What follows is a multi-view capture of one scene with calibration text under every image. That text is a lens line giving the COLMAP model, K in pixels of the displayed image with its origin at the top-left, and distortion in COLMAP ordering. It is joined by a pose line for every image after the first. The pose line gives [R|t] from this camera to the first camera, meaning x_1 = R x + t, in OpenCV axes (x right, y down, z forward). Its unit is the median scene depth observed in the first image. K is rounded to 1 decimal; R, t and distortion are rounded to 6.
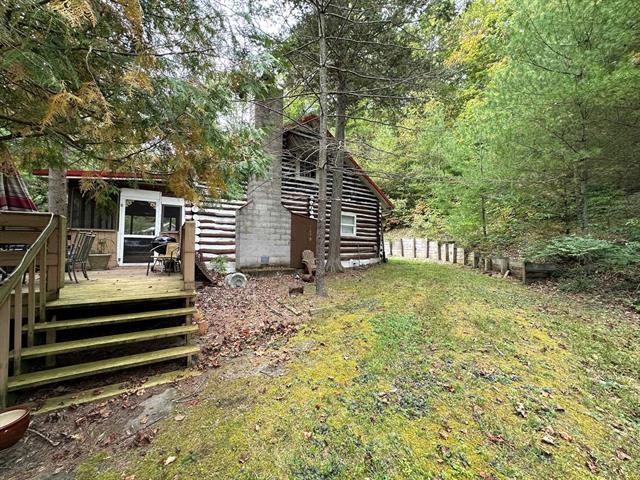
lens RADIAL K [[256.7, 0, 319.0], [0, 256.7, 239.5], [0, 0, 1]] dist [0.000516, 0.000297]
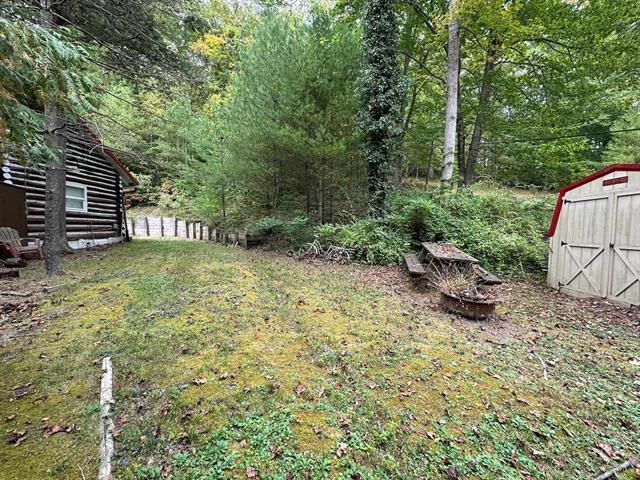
lens RADIAL K [[256.7, 0, 319.0], [0, 256.7, 239.5], [0, 0, 1]] dist [0.000516, 0.000297]
pose [[0.612138, -0.036909, 0.789889, -0.058038], [-0.021632, 0.997755, 0.063385, 0.006943], [-0.790455, -0.055887, 0.609965, -0.123899]]
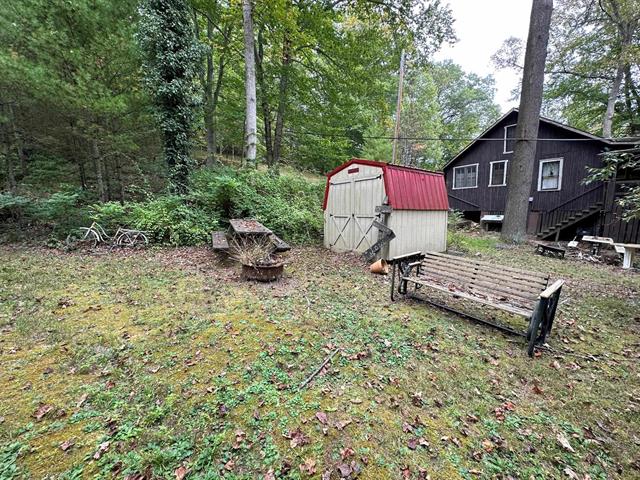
lens RADIAL K [[256.7, 0, 319.0], [0, 256.7, 239.5], [0, 0, 1]] dist [0.000516, 0.000297]
pose [[-0.007316, -0.132343, 0.991177, -0.055606], [-0.010332, 0.991161, 0.132265, 0.010306], [-0.999920, -0.009274, -0.008619, -0.154435]]
